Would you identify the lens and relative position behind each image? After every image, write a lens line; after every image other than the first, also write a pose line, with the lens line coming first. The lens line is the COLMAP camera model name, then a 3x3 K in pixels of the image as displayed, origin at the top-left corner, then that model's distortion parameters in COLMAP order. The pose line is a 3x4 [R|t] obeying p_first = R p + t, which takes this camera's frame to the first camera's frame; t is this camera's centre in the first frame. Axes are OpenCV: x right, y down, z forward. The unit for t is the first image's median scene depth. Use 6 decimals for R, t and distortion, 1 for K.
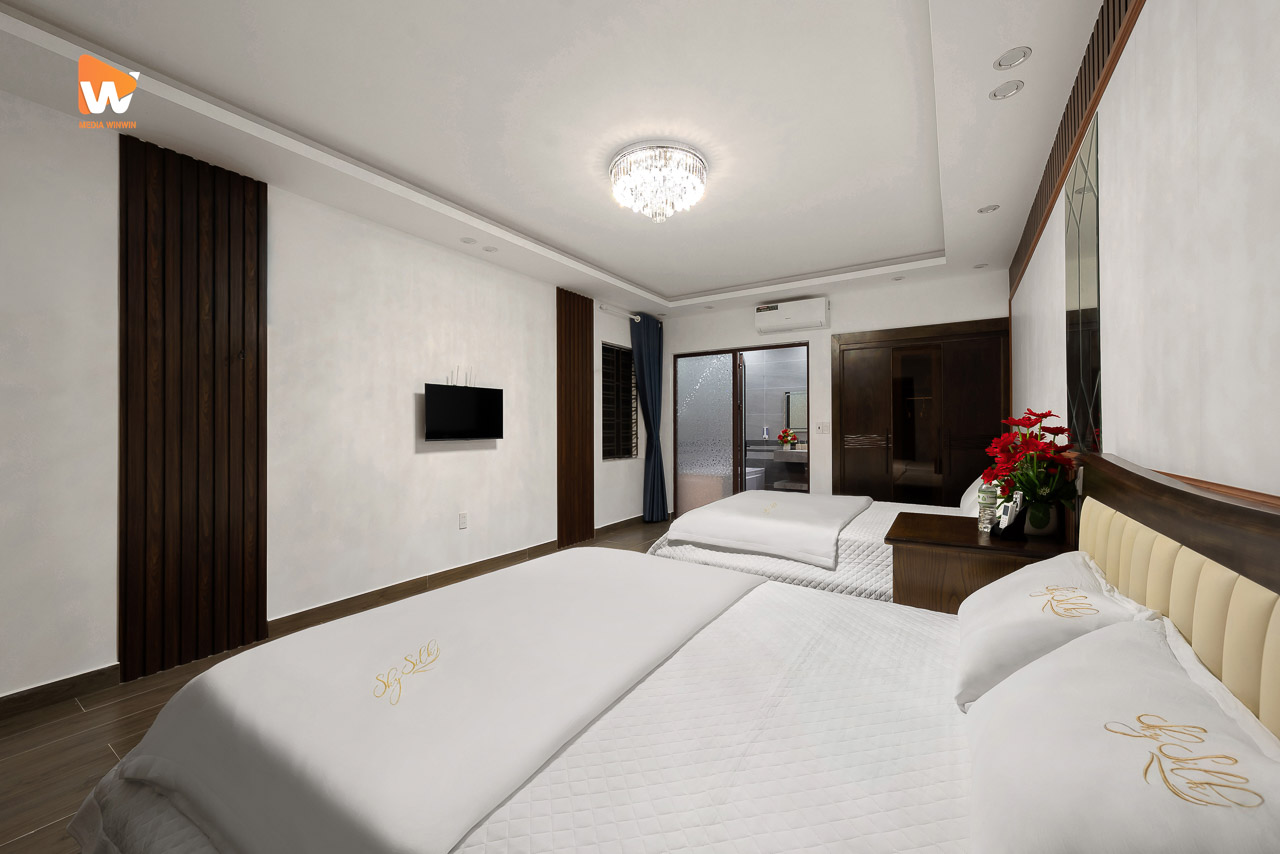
lens RADIAL K [[483.3, 0, 640.5], [0, 483.3, 429.6], [0, 0, 1]] dist [0.010647, -0.000036]
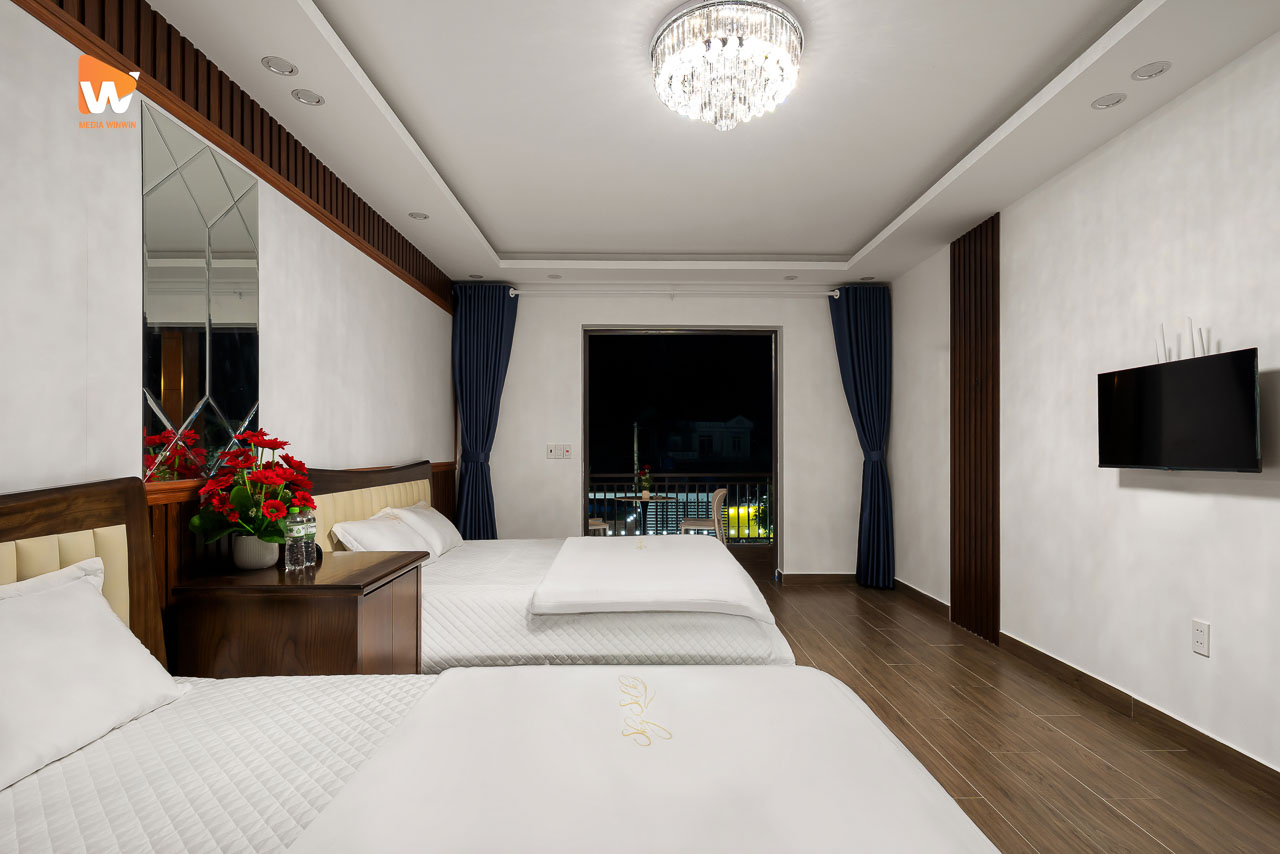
lens RADIAL K [[614.1, 0, 653.3], [0, 614.1, 435.7], [0, 0, 1]] dist [-0.000857, 0.000396]
pose [[-0.825395, -0.008684, -0.564489, 0.313706], [0.001838, 0.999835, -0.018069, -0.002307], [0.564553, -0.015952, -0.825243, 0.884803]]
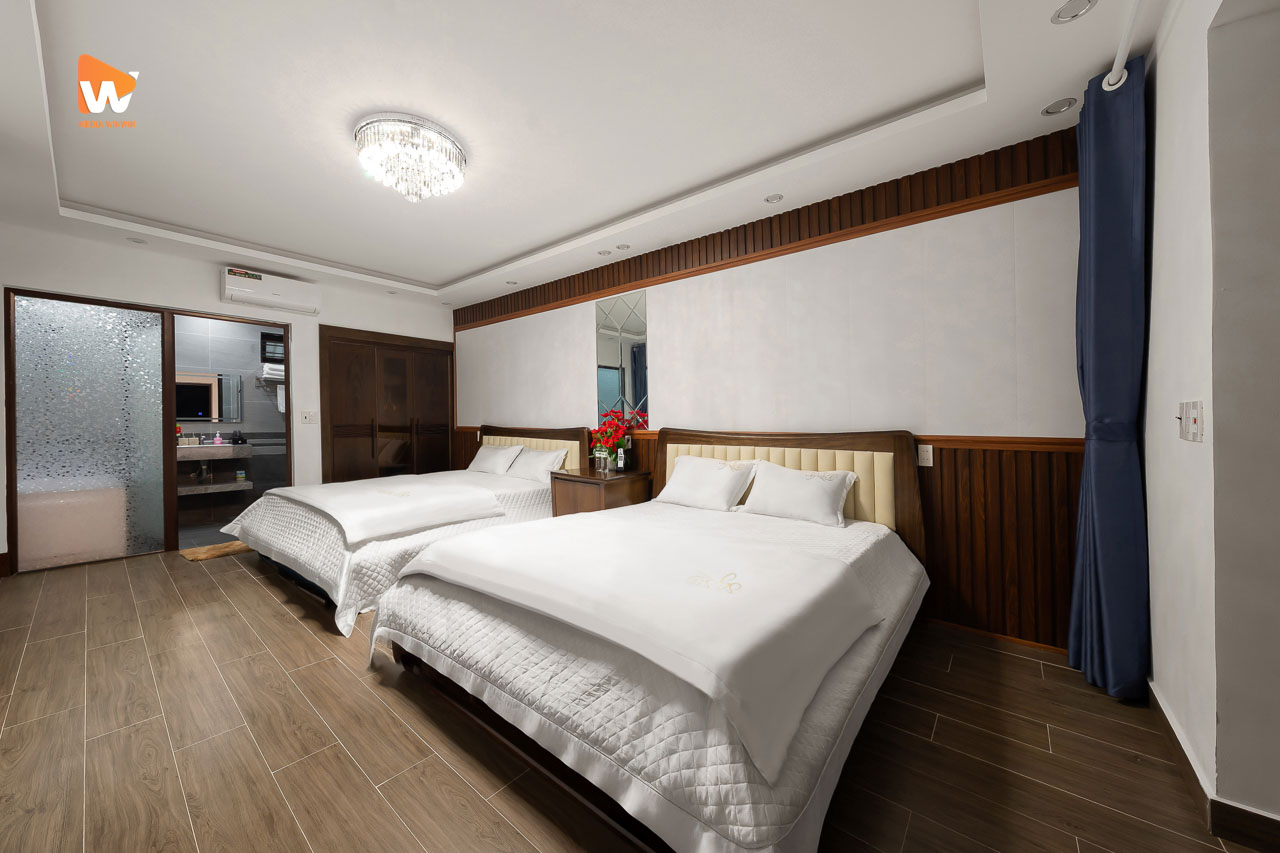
lens RADIAL K [[465.0, 0, 615.6], [0, 465.0, 414.5], [0, 0, 1]] dist [0.000694, 0.000338]
pose [[0.148404, 0.018560, 0.988753, -0.448038], [0.000441, 0.999823, -0.018834, 0.007140], [-0.988927, 0.003231, 0.148369, 0.258698]]
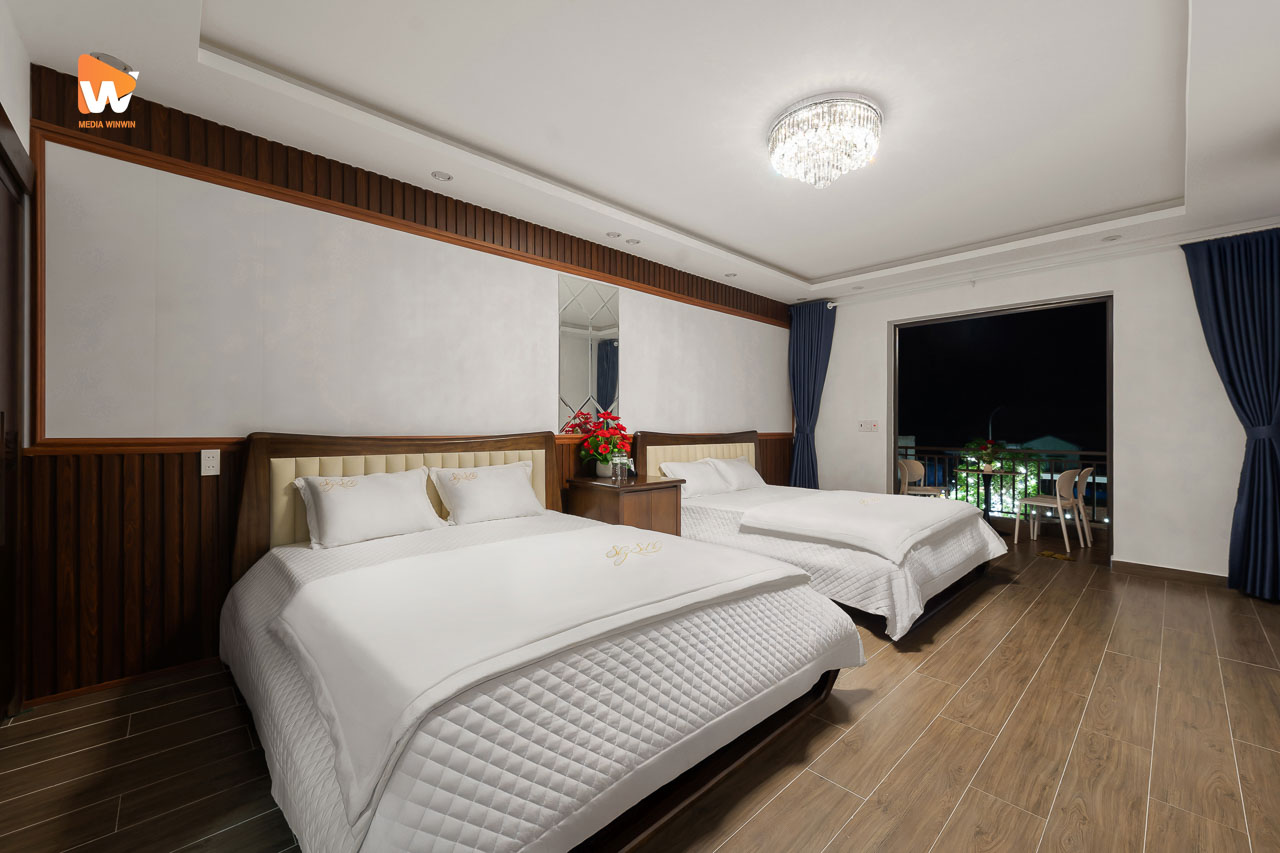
lens RADIAL K [[506.9, 0, 644.5], [0, 506.9, 418.1], [0, 0, 1]] dist [-0.013605, 0.000223]
pose [[-0.970538, 0.000100, 0.240950, 0.070451], [-0.003644, 0.999879, -0.015093, 0.005939], [-0.240922, -0.015527, -0.970420, 1.078832]]
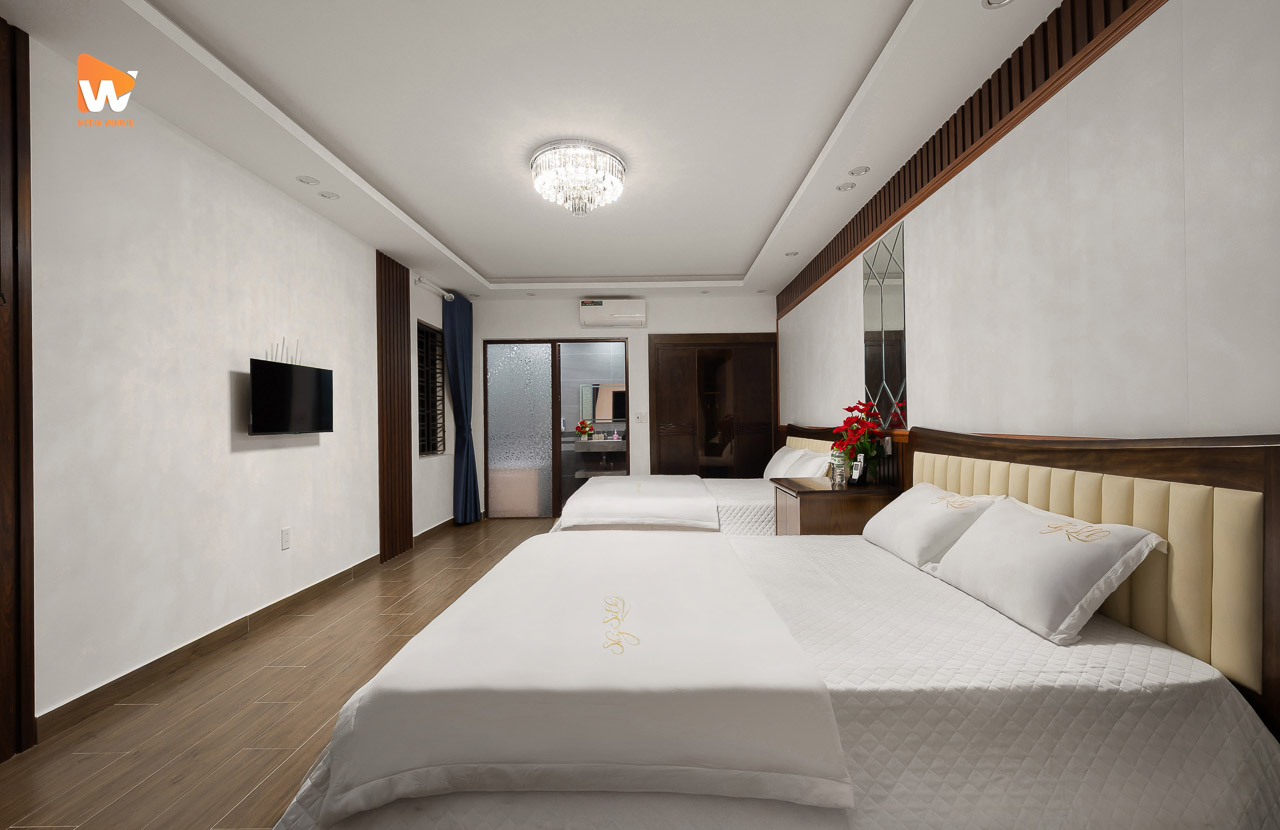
lens RADIAL K [[518.9, 0, 653.7], [0, 518.9, 427.2], [0, 0, 1]] dist [0.002610, -0.000432]
pose [[0.843071, -0.014654, 0.537603, -0.236161], [0.011465, 0.999891, 0.009276, 0.006884], [-0.537680, -0.001656, 0.843147, -0.008984]]
